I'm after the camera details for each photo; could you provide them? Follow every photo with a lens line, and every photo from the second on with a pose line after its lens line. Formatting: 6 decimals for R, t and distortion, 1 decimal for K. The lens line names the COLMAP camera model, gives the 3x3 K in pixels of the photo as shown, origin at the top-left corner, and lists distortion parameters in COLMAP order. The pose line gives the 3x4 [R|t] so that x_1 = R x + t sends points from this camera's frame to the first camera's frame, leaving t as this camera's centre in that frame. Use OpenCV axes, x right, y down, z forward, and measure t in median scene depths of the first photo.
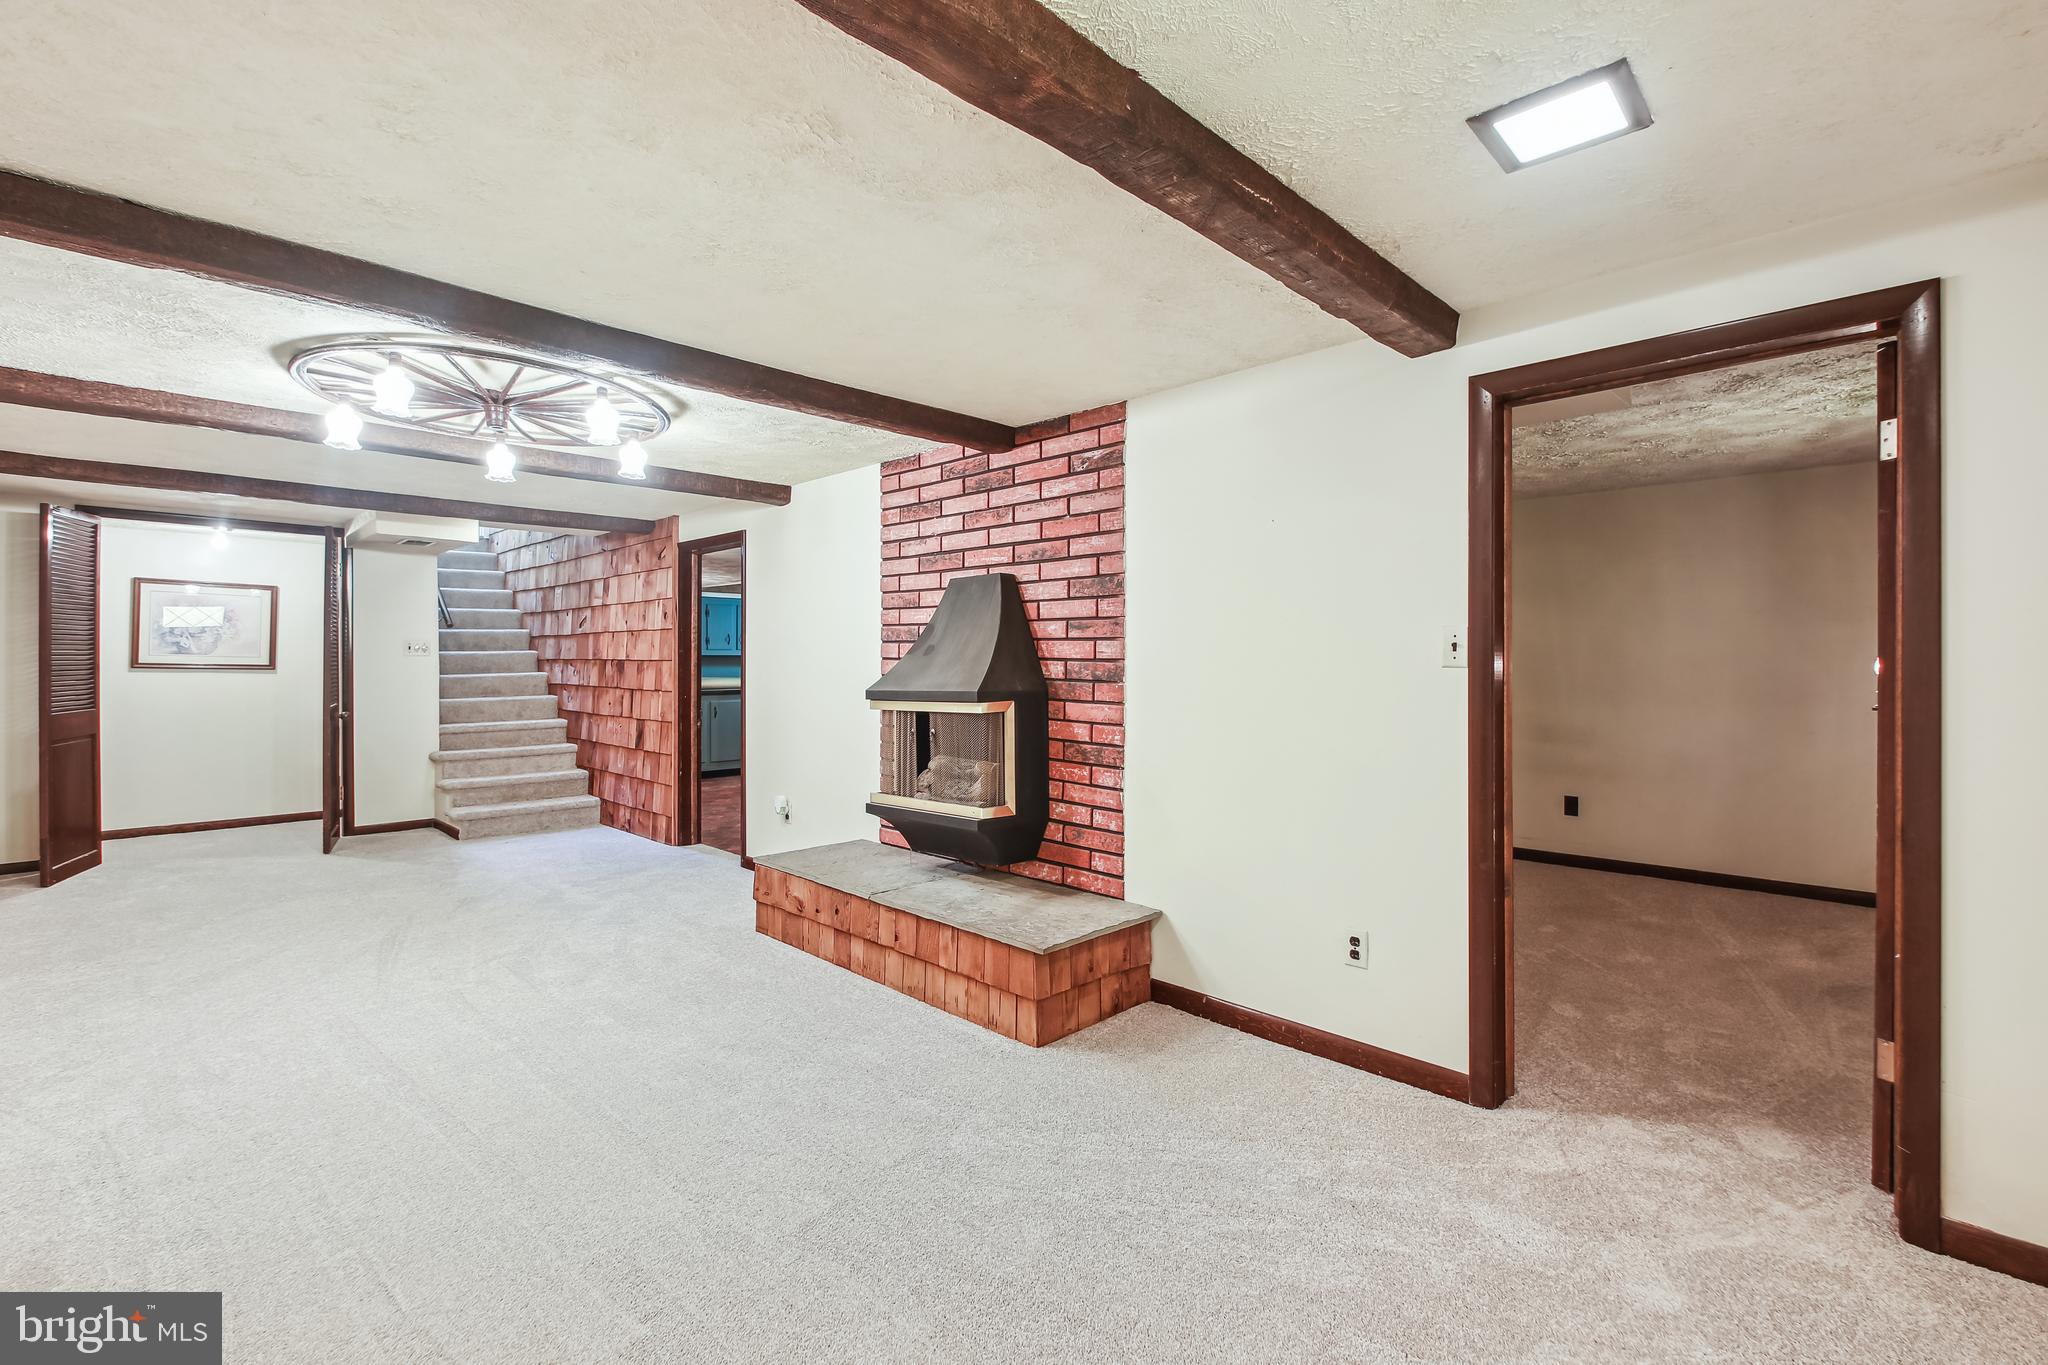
lens RADIAL K [[926.3, 0, 1026.9], [0, 926.3, 672.8], [0, 0, 1]] dist [-0.001086, -0.004881]
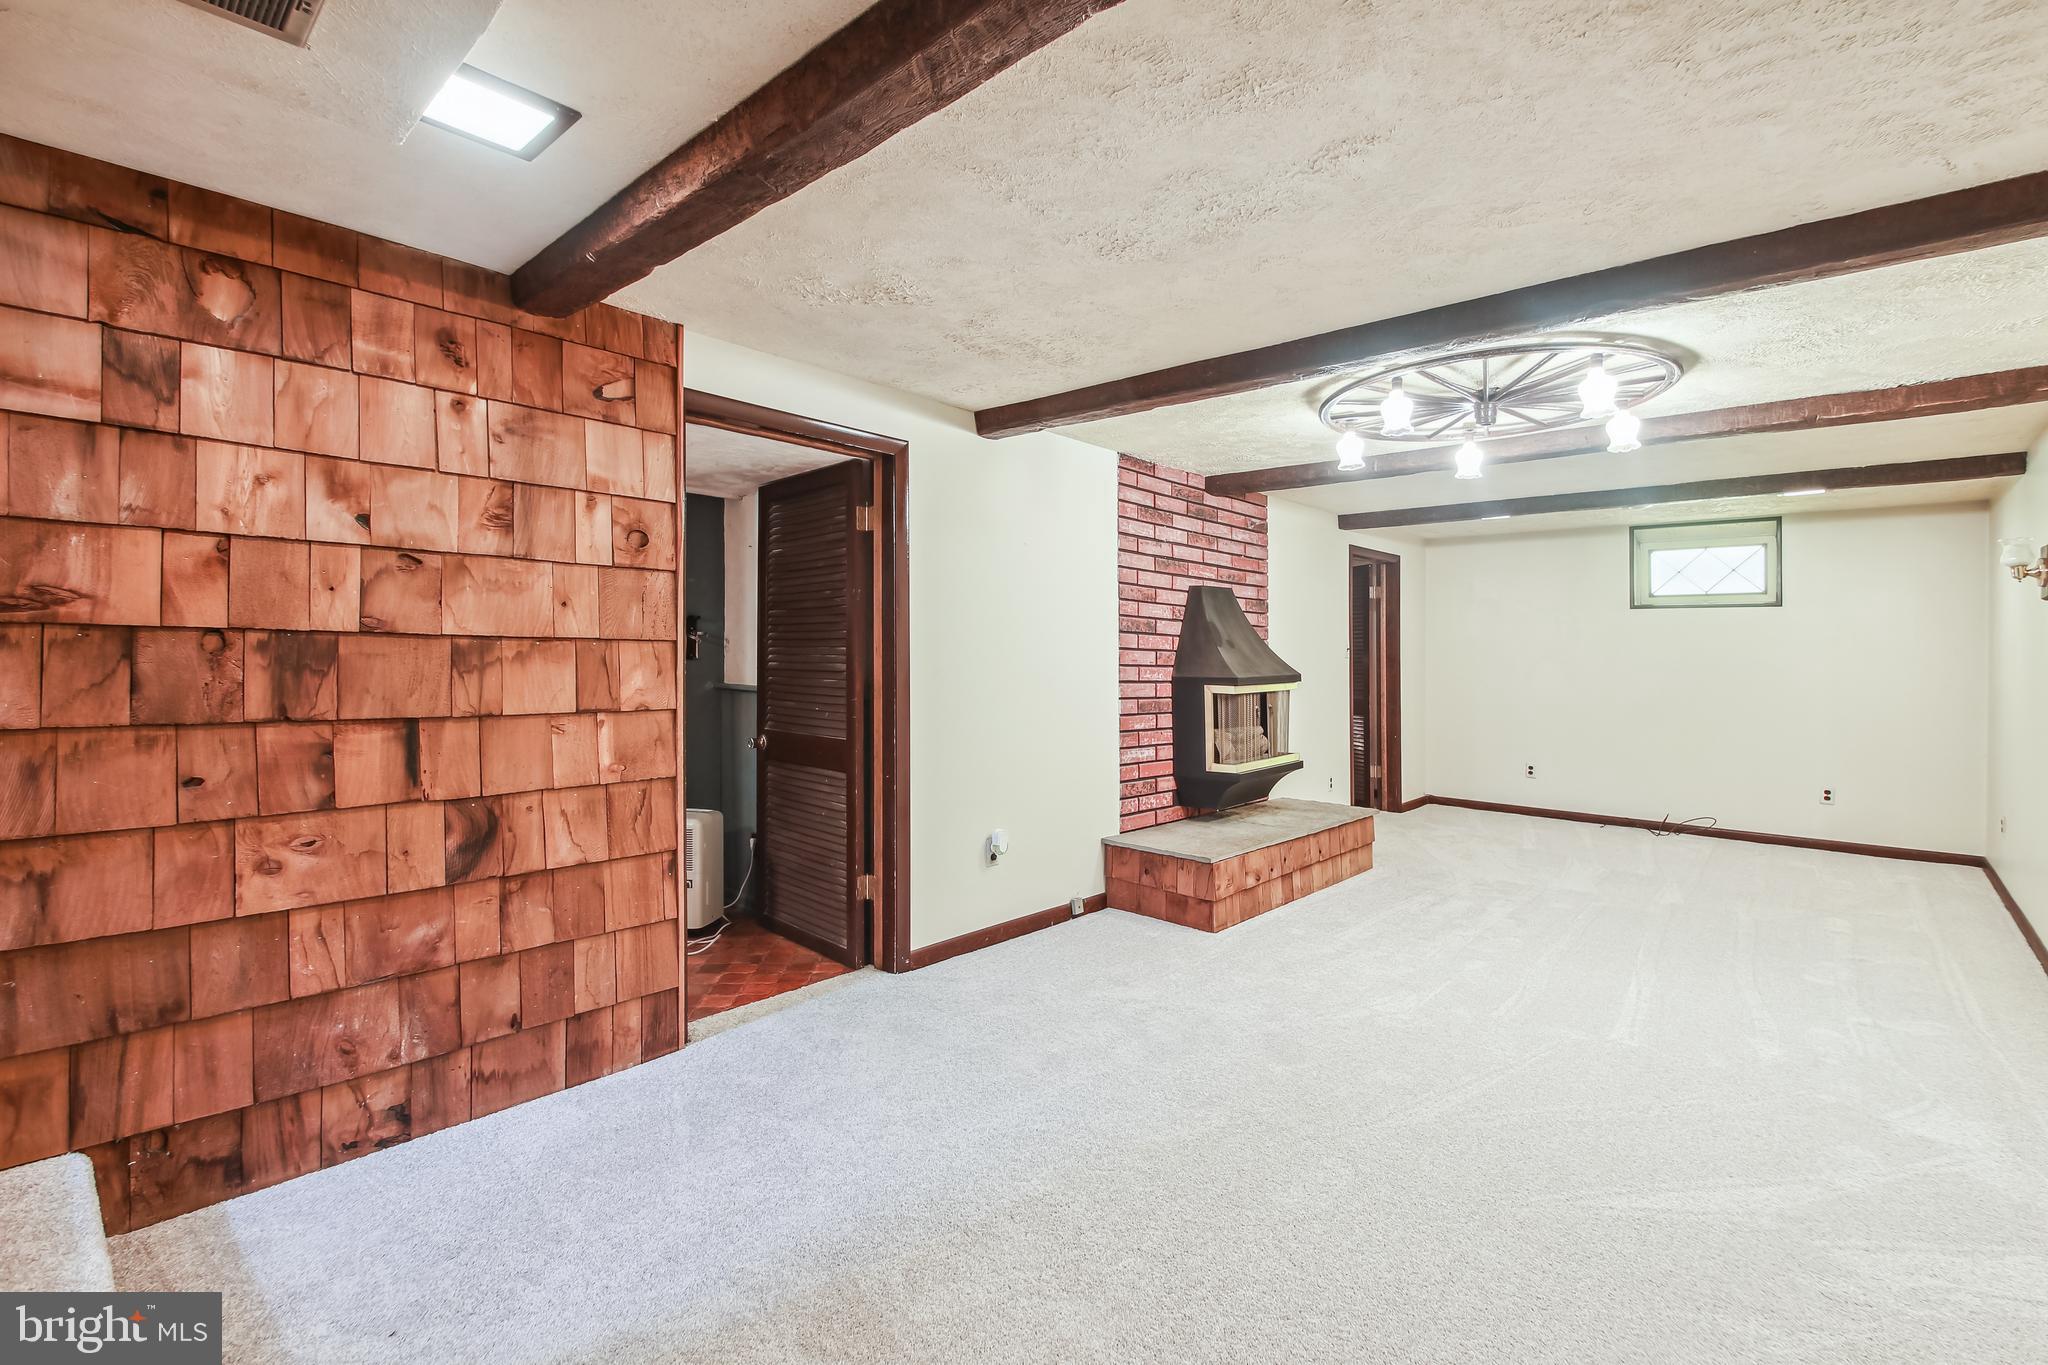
lens RADIAL K [[926.3, 0, 1043.6], [0, 926.3, 652.1], [0, 0, 1]] dist [-0.001086, -0.004881]
pose [[-0.063993, 0.006210, 0.997931, -1.203471], [0.003126, 0.999977, -0.006022, -0.006081], [-0.997945, 0.002735, -0.064011, 1.202260]]
